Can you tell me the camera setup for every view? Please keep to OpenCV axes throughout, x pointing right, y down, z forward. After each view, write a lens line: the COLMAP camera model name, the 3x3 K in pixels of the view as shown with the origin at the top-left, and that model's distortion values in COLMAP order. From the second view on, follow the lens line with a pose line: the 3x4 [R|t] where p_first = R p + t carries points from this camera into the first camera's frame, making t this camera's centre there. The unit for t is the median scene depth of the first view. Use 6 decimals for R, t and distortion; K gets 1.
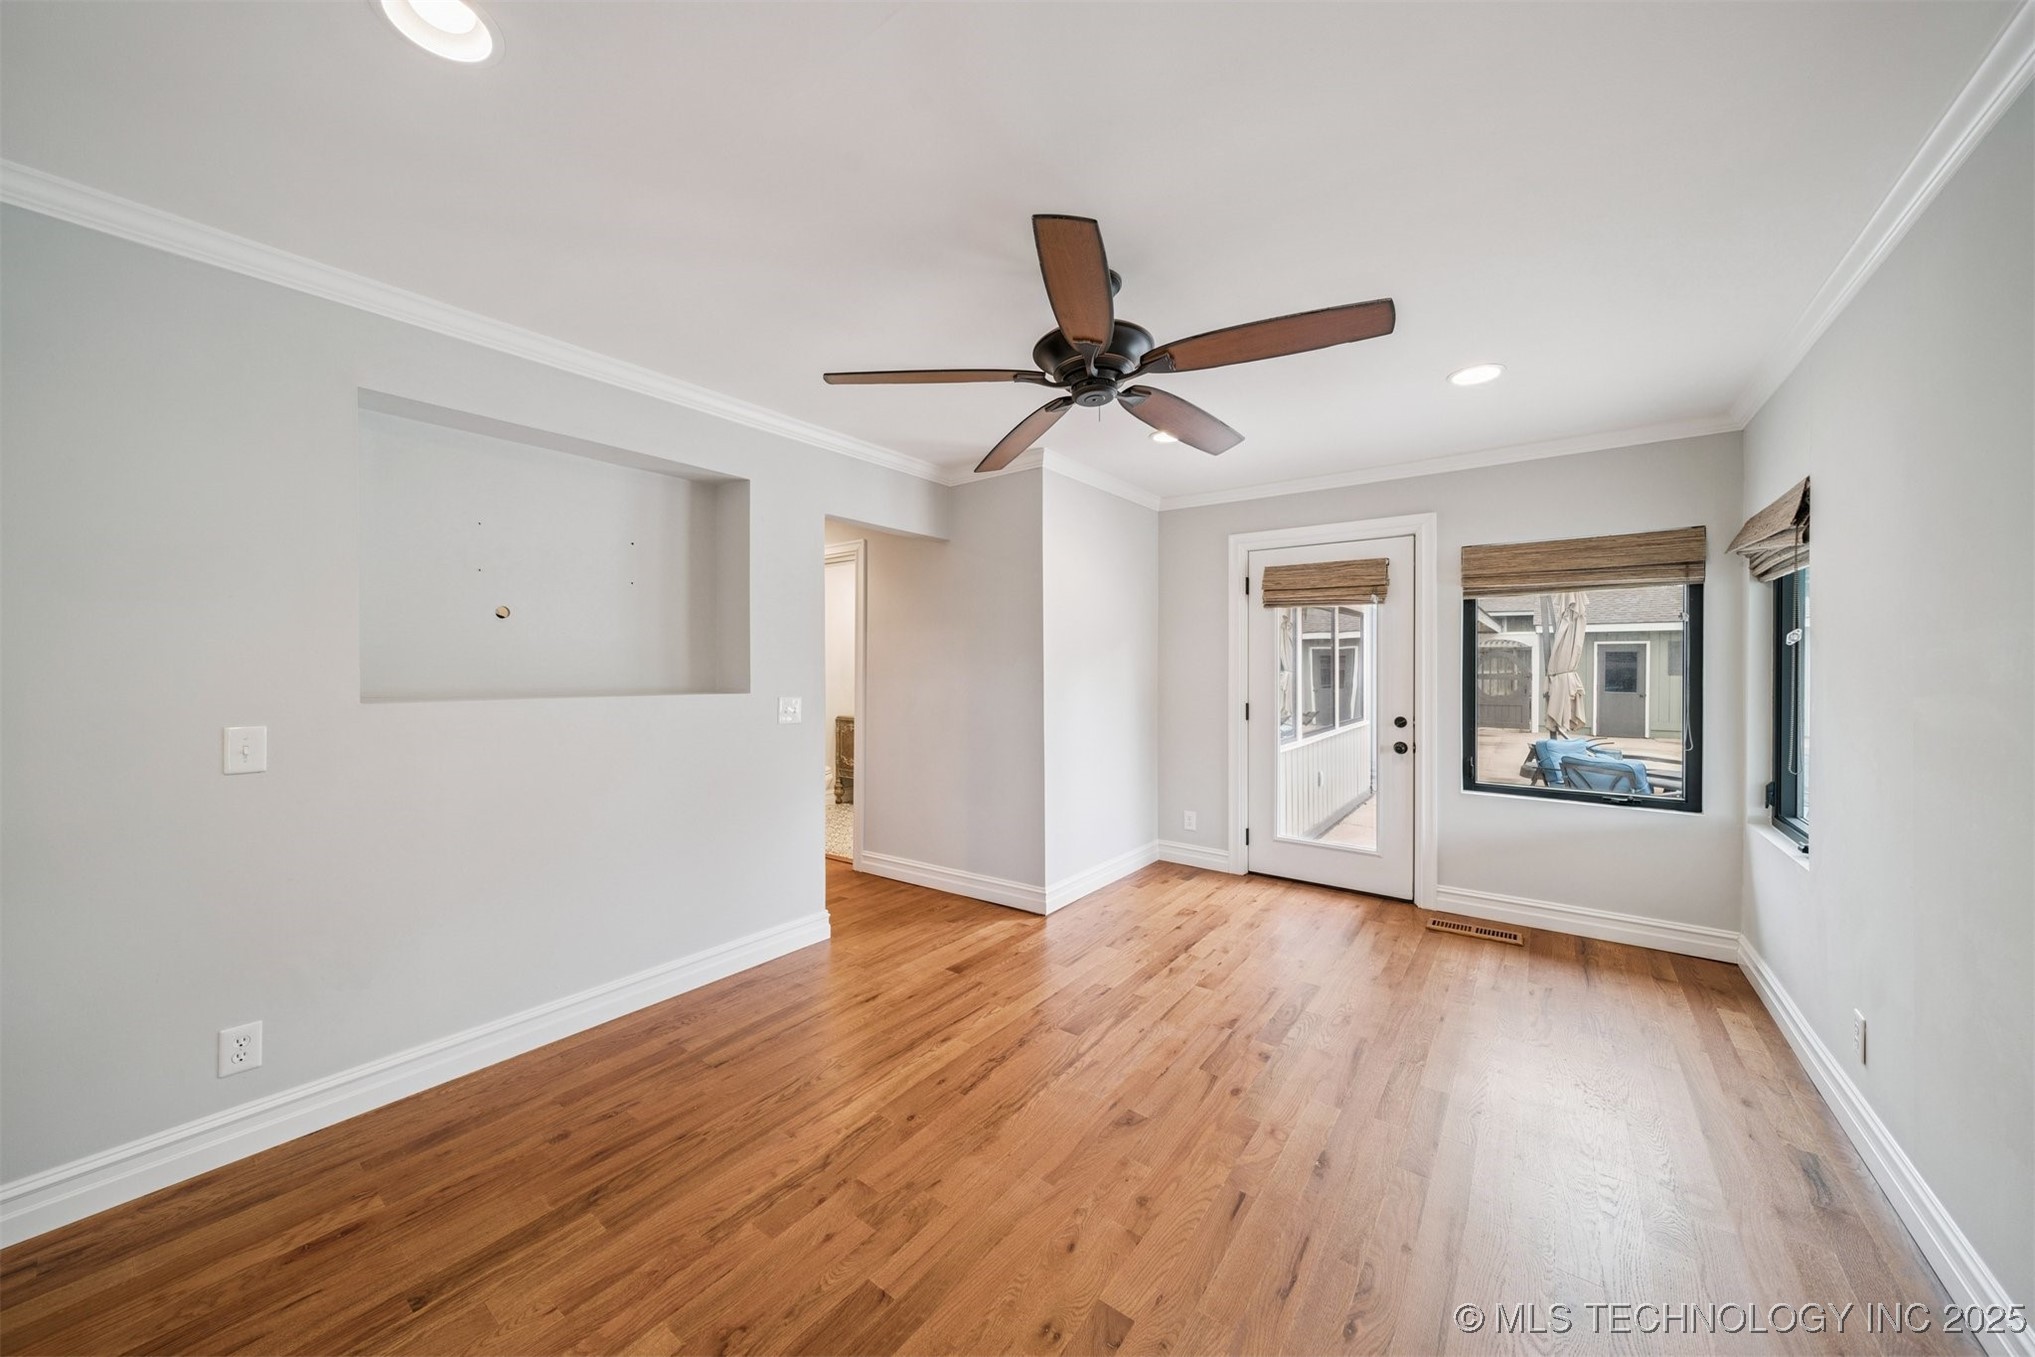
lens RADIAL K [[717.3, 0, 1017.4], [0, 717.3, 671.0], [0, 0, 1]] dist [0.005026, -0.000761]
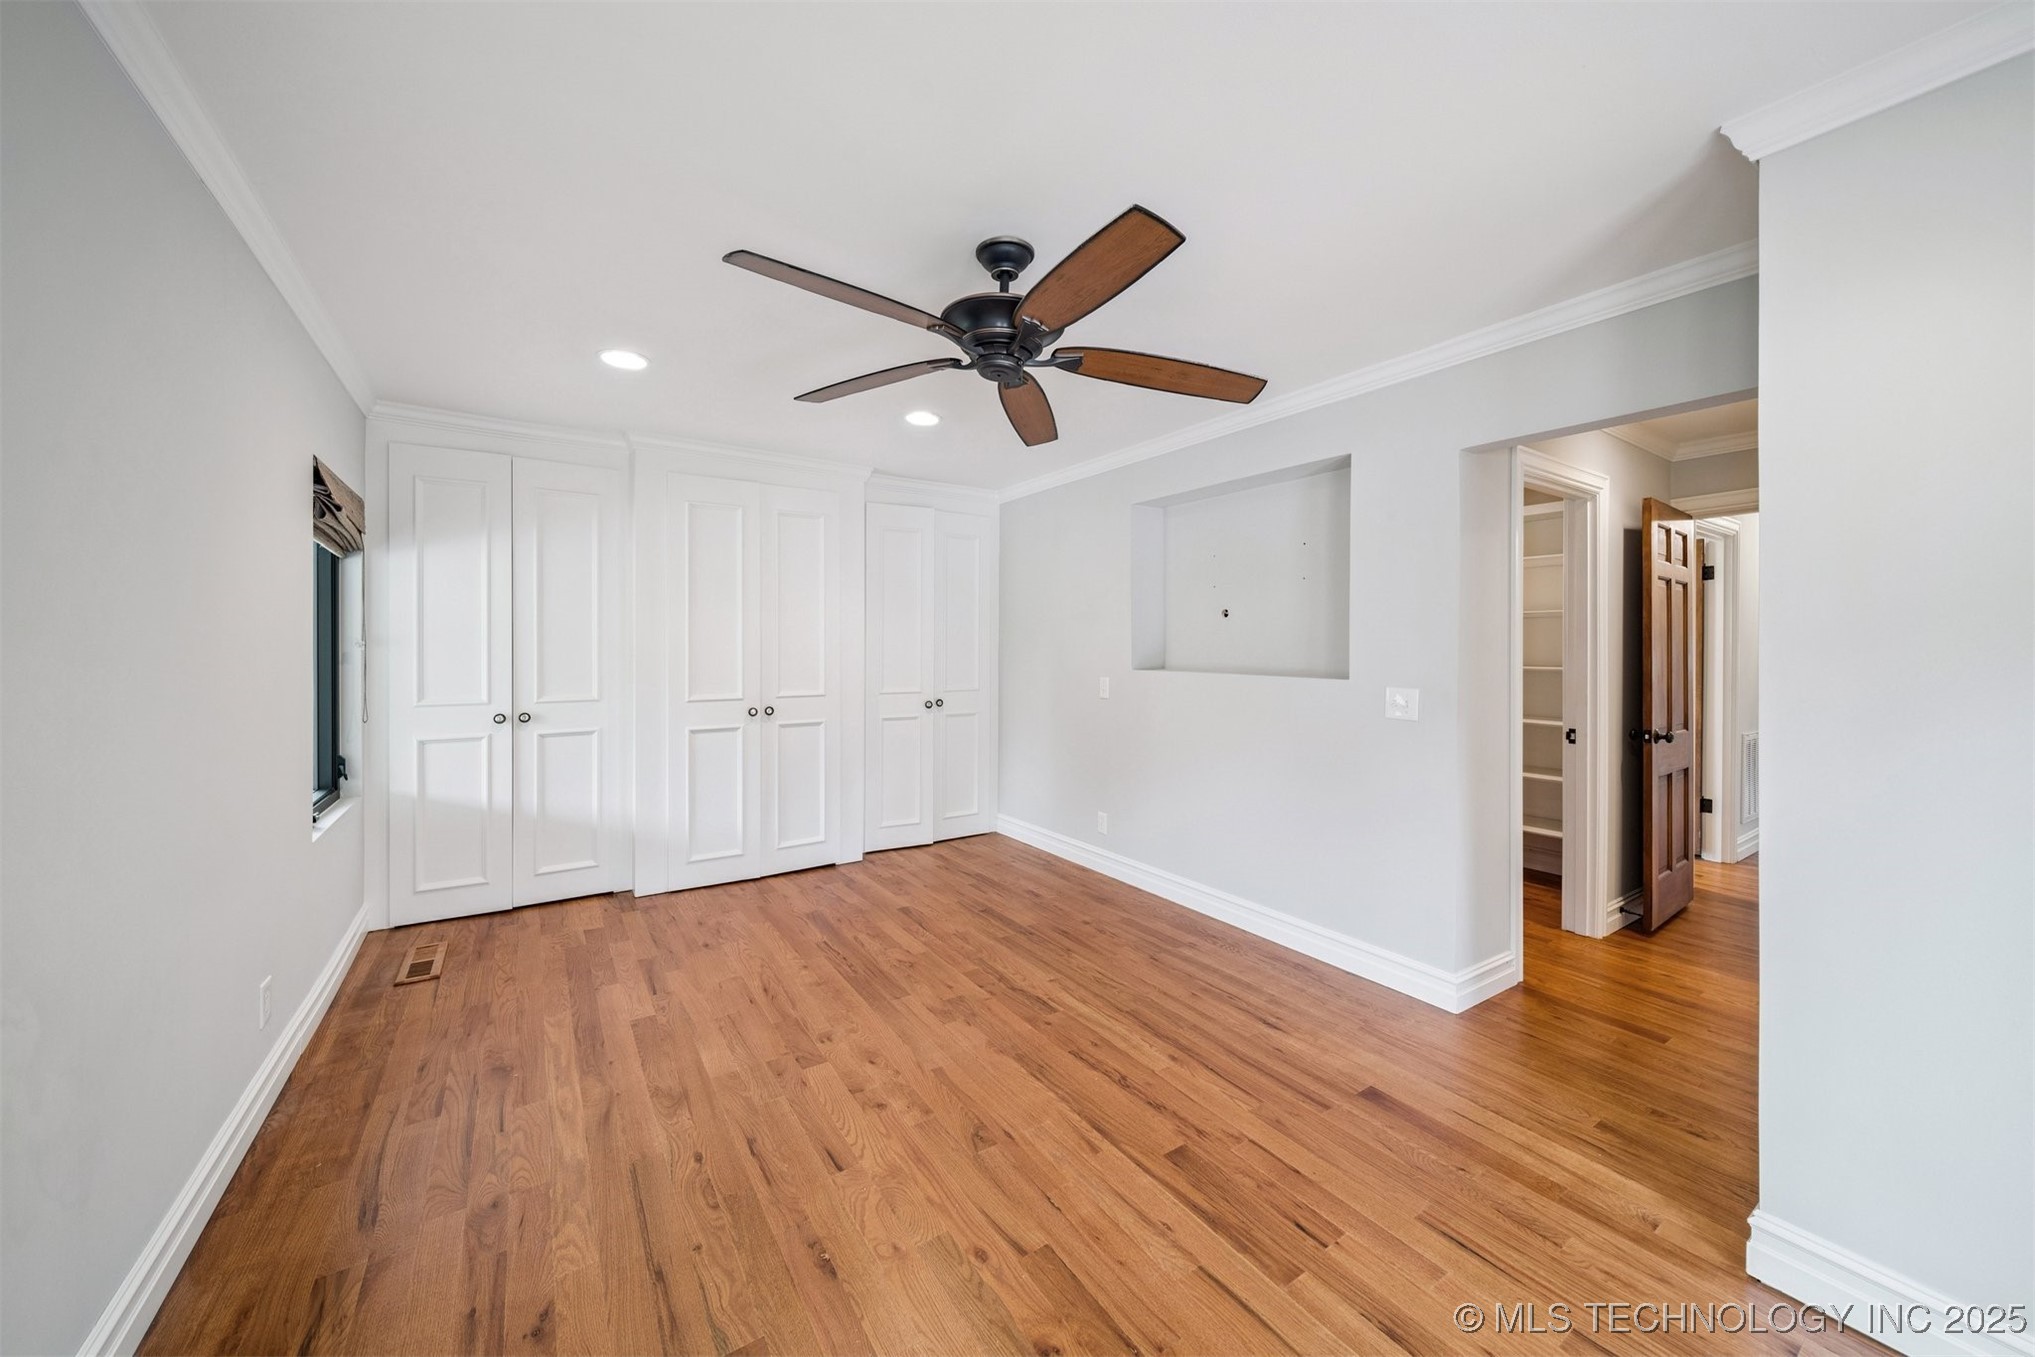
lens RADIAL K [[777.9, 0, 1016.4], [0, 777.9, 659.3], [0, 0, 1]] dist [0.001487, 0.000066]
pose [[-0.368655, 0.007142, -0.929539, 0.994278], [-0.011045, 0.999866, 0.012063, -0.004812], [0.929501, 0.014714, -0.368527, 1.306533]]
